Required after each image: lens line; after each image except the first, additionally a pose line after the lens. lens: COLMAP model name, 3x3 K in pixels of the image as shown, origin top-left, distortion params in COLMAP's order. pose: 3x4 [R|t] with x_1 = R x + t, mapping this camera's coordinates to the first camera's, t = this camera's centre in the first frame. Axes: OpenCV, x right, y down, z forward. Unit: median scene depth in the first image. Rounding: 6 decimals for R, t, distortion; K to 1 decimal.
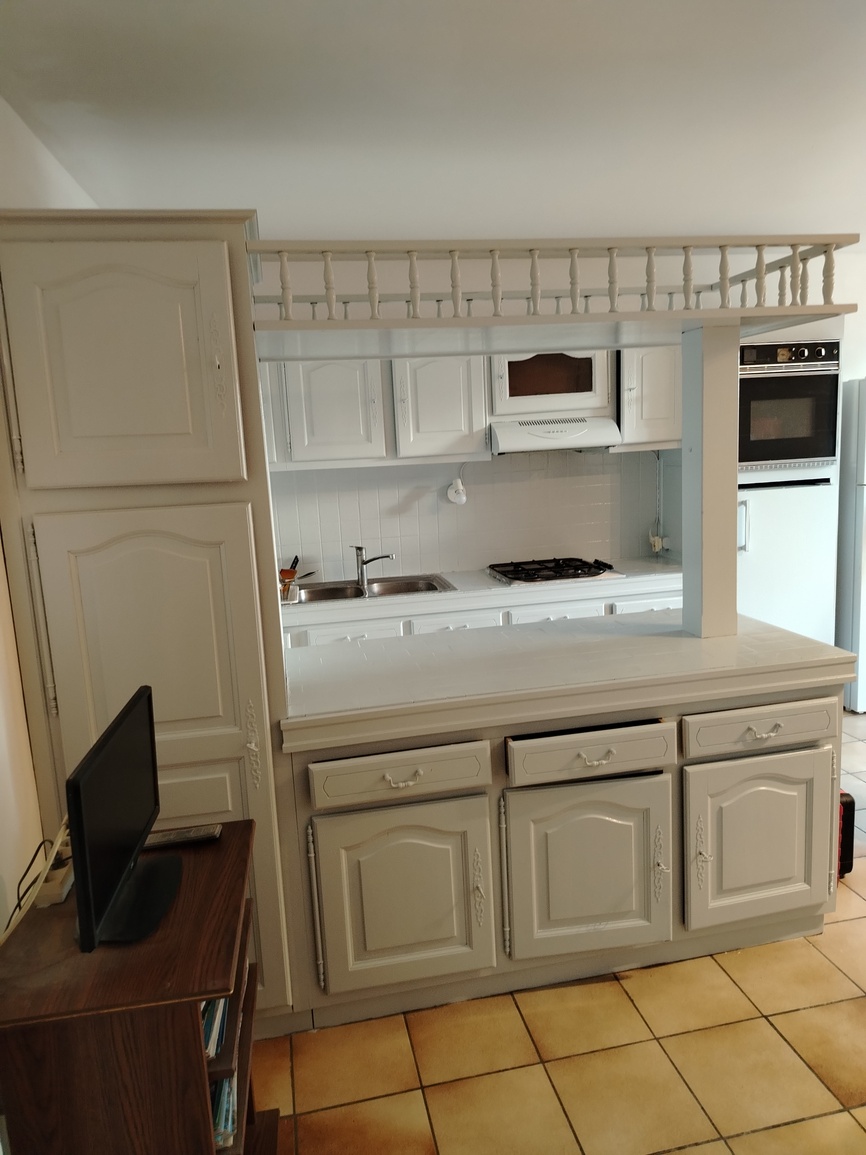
lens RADIAL K [[809.2, 0, 433.0], [0, 809.2, 577.5], [0, 0, 1]] dist [0.004671, -0.008955]
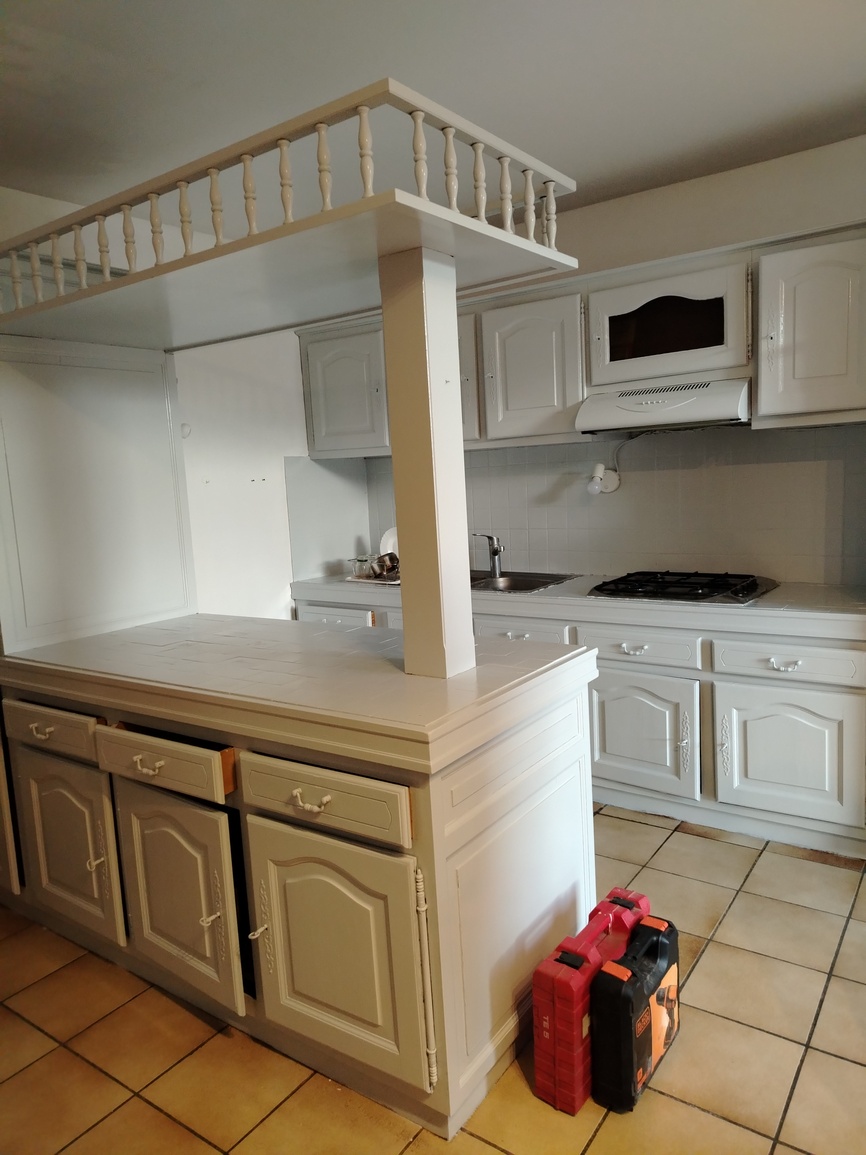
lens RADIAL K [[817.3, 0, 409.6], [0, 817.3, 570.9], [0, 0, 1]] dist [-0.002341, -0.004770]
pose [[0.673933, 0.108361, -0.730802, 0.572256], [-0.103495, 0.993278, 0.051838, -0.039381], [0.731507, 0.040699, 0.680618, 0.315171]]
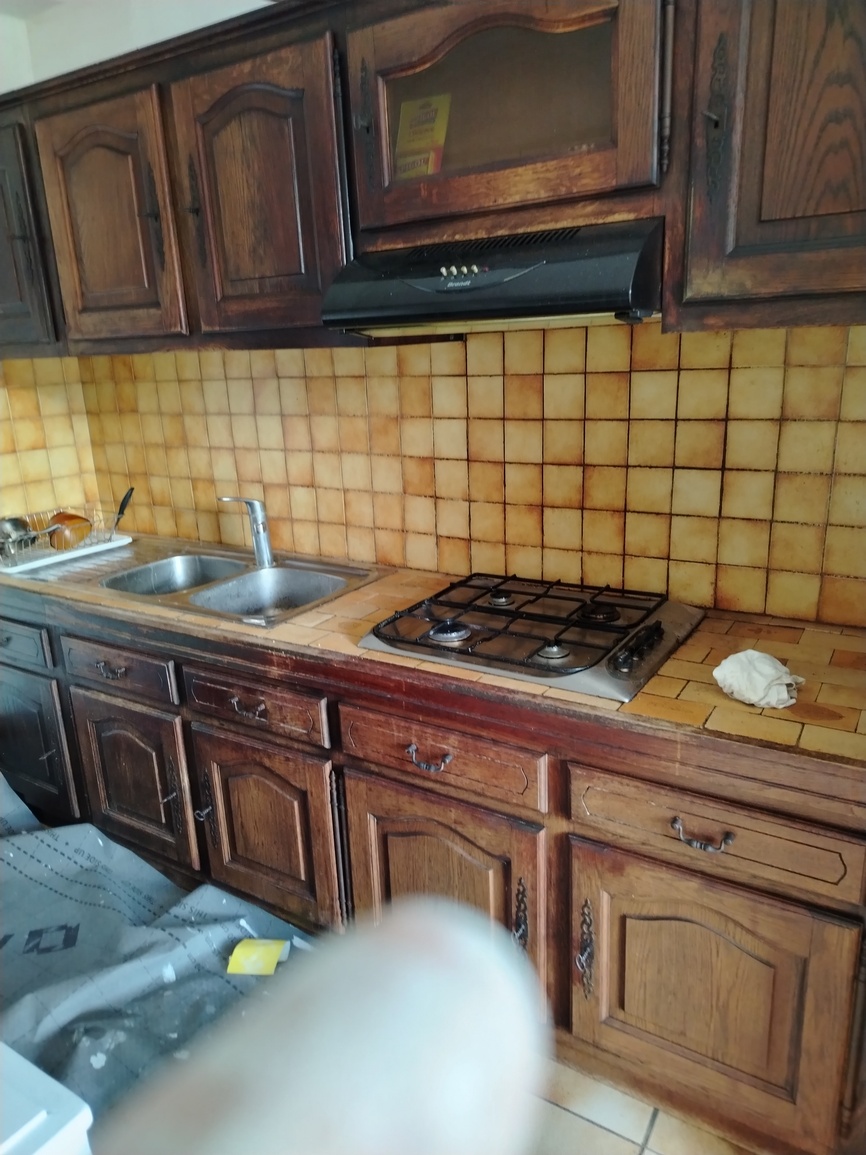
lens RADIAL K [[809.2, 0, 433.0], [0, 809.2, 577.5], [0, 0, 1]] dist [0.004671, -0.008955]
pose [[0.734158, 0.217731, -0.643122, 0.398381], [-0.111024, 0.972937, 0.202651, -0.118991], [0.669840, -0.077376, 0.738463, 0.711856]]
